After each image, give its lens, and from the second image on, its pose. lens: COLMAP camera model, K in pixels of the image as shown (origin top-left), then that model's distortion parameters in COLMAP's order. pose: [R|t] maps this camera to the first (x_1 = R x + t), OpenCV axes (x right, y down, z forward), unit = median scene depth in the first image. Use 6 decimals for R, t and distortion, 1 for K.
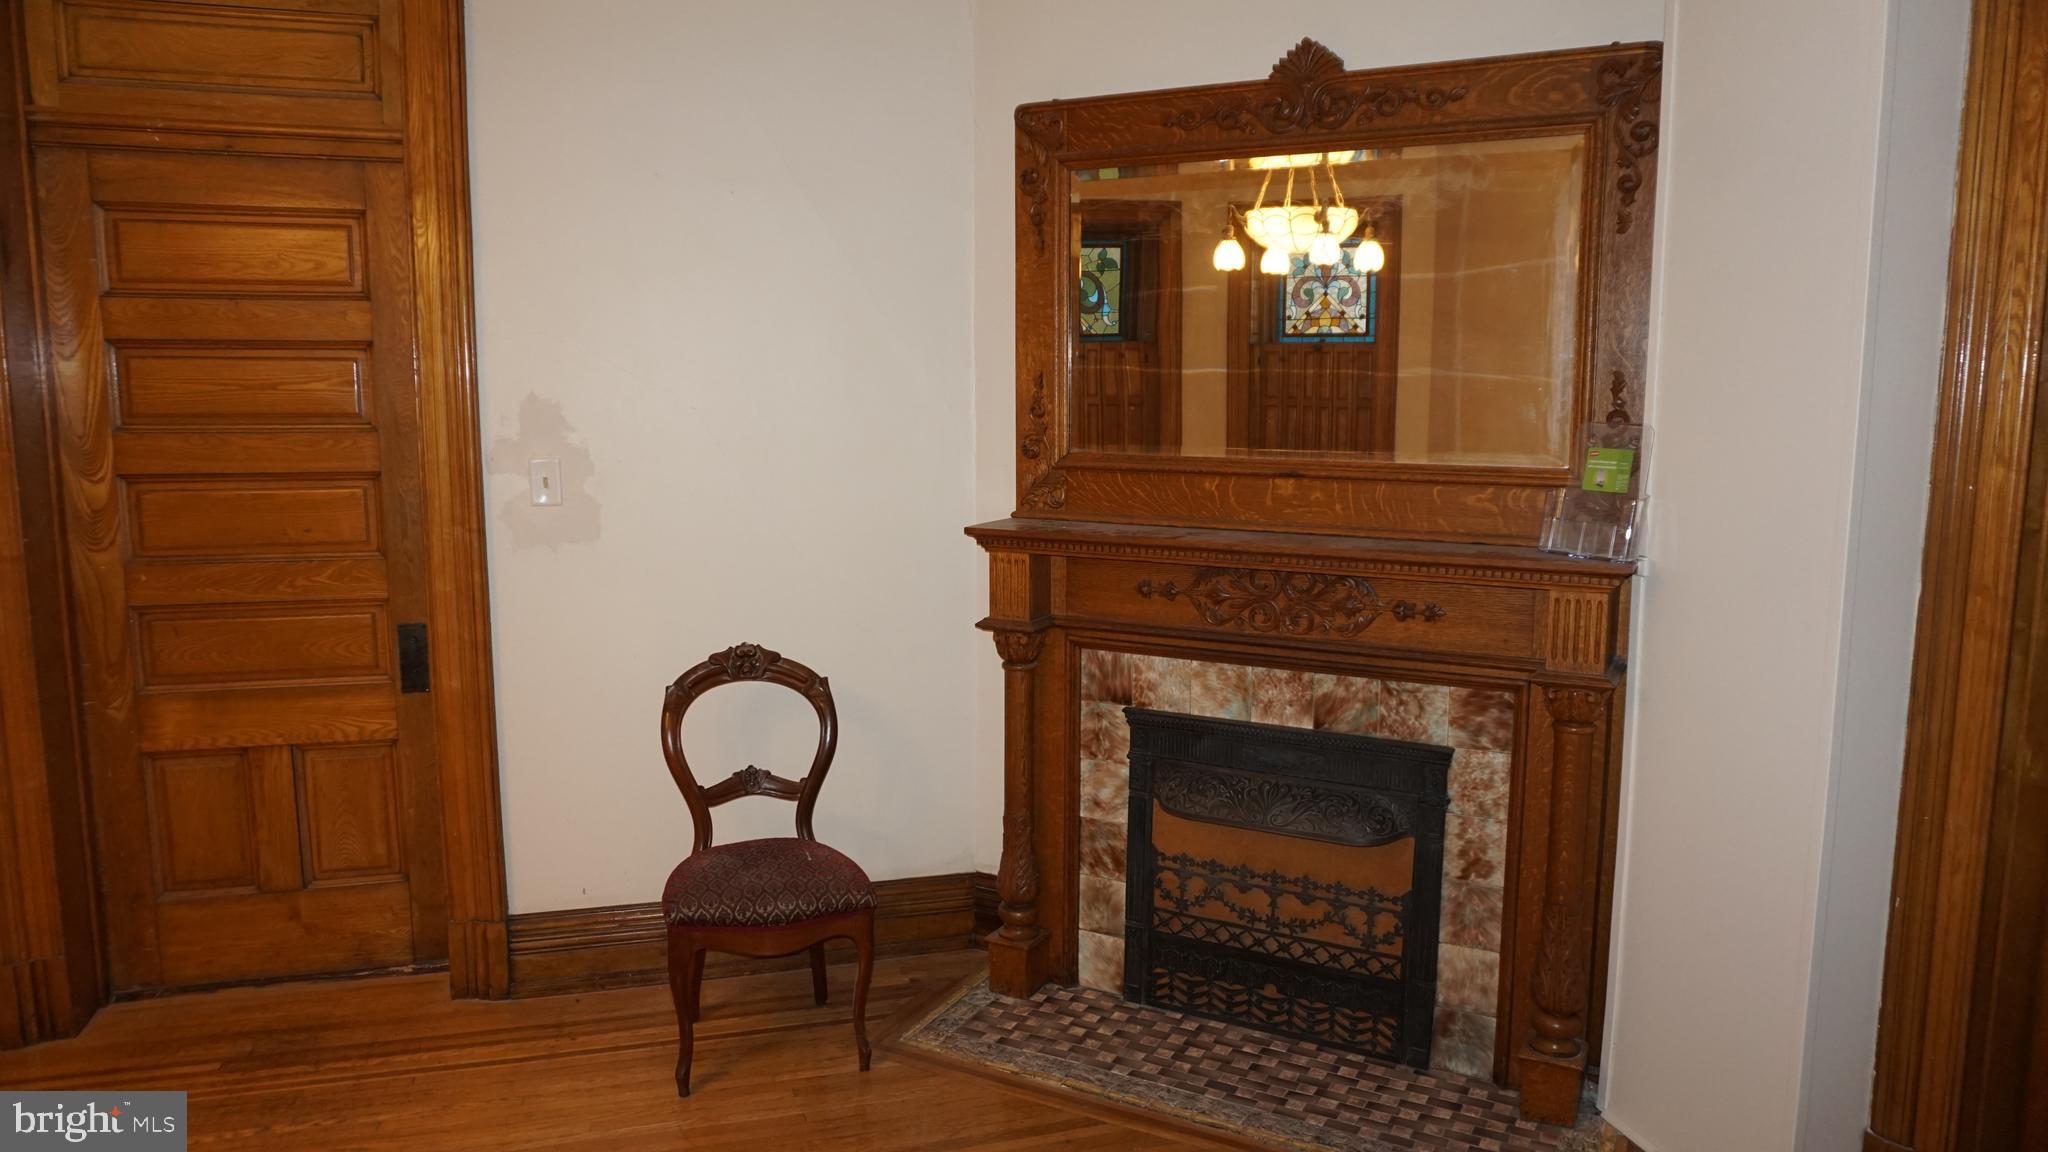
lens RADIAL K [[1371.5, 0, 1014.2], [0, 1371.5, 573.2], [0, 0, 1]] dist [-0.046510, 0.034686]
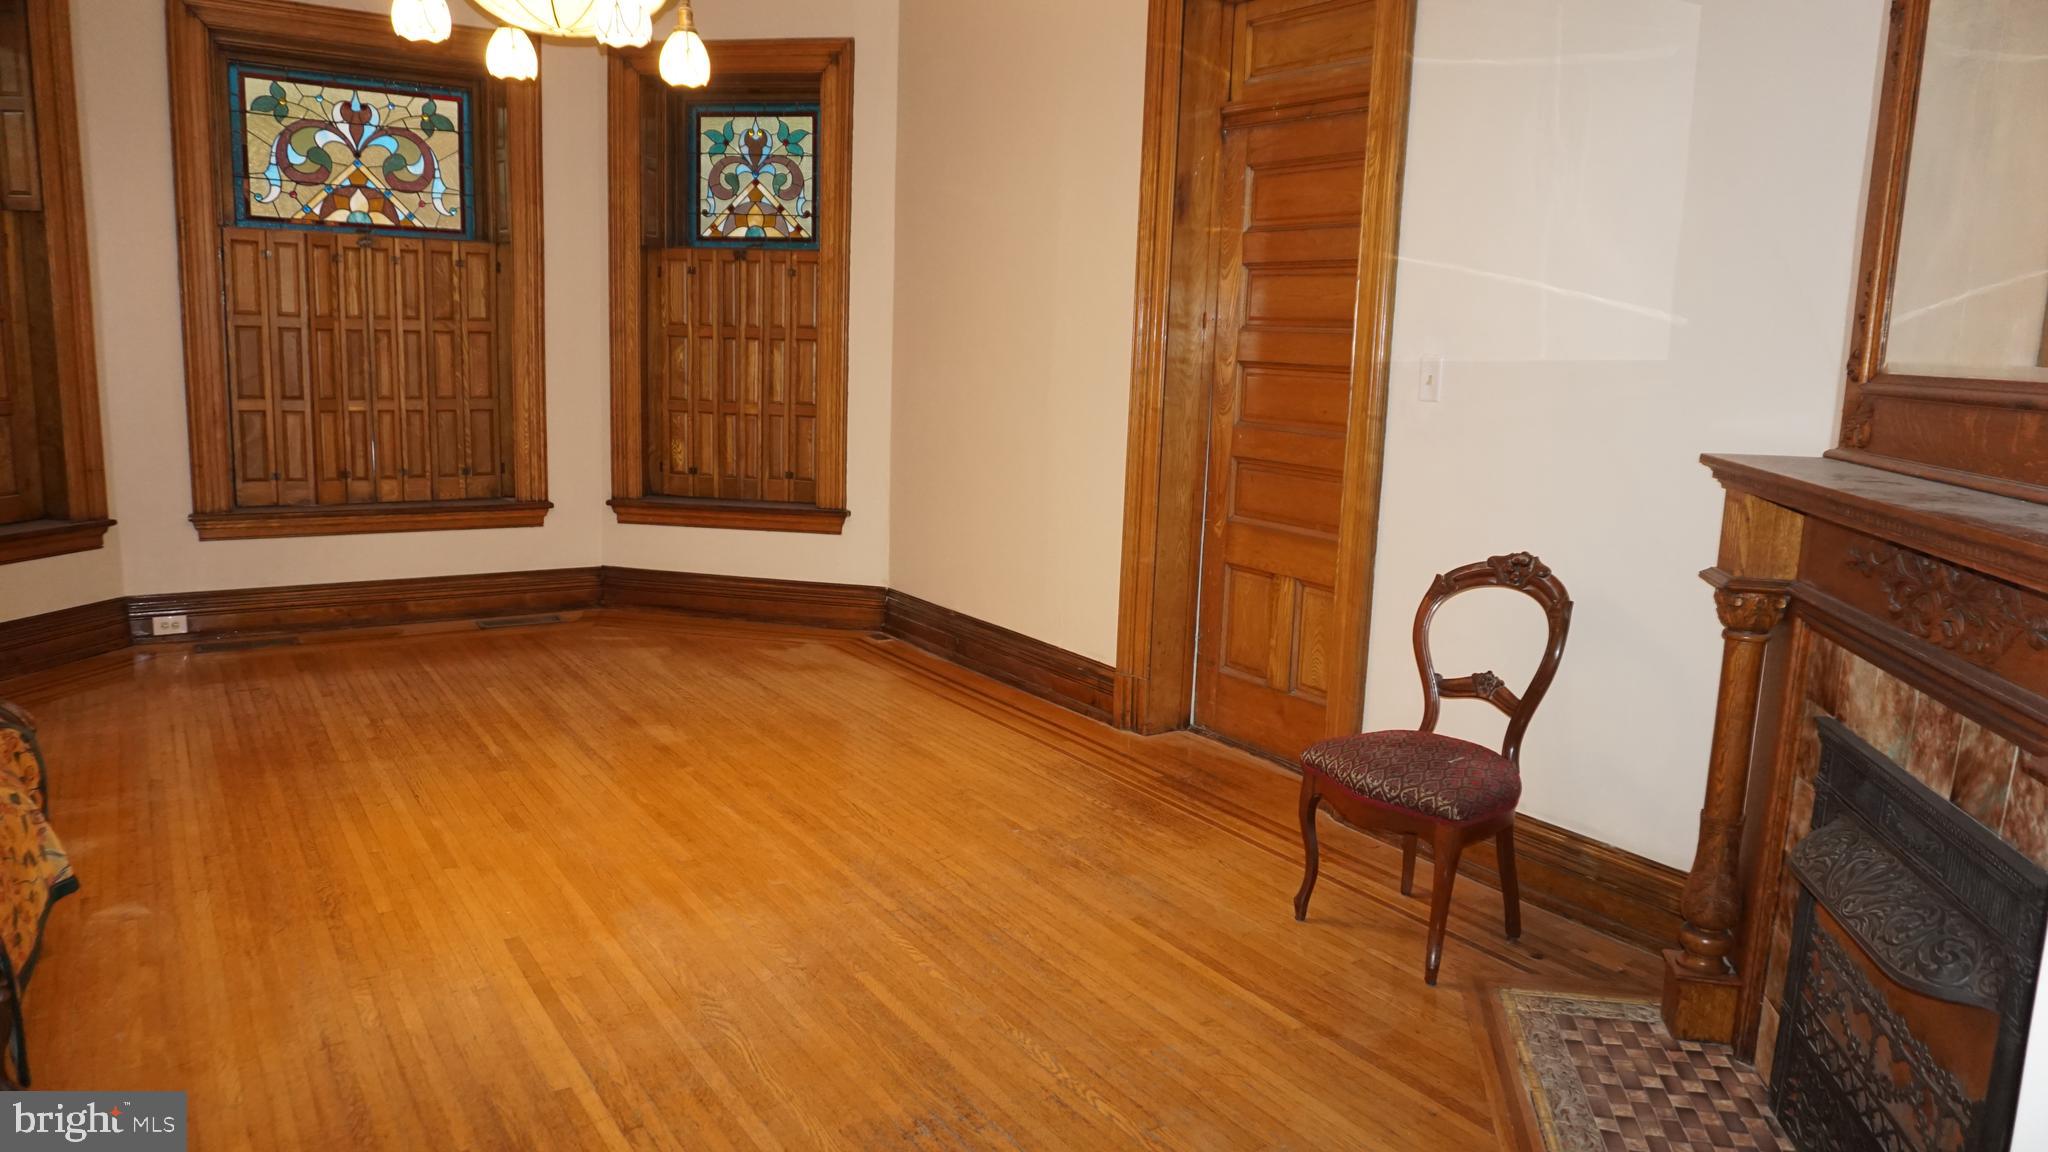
lens RADIAL K [[1389.2, 0, 1014.0], [0, 1389.2, 573.7], [0, 0, 1]] dist [-0.054533, 0.045916]
pose [[0.281174, 0.167558, -0.944916, 0.650638], [-0.155608, 0.979569, 0.127399, -0.003500], [0.946957, 0.111215, 0.301502, 0.363031]]
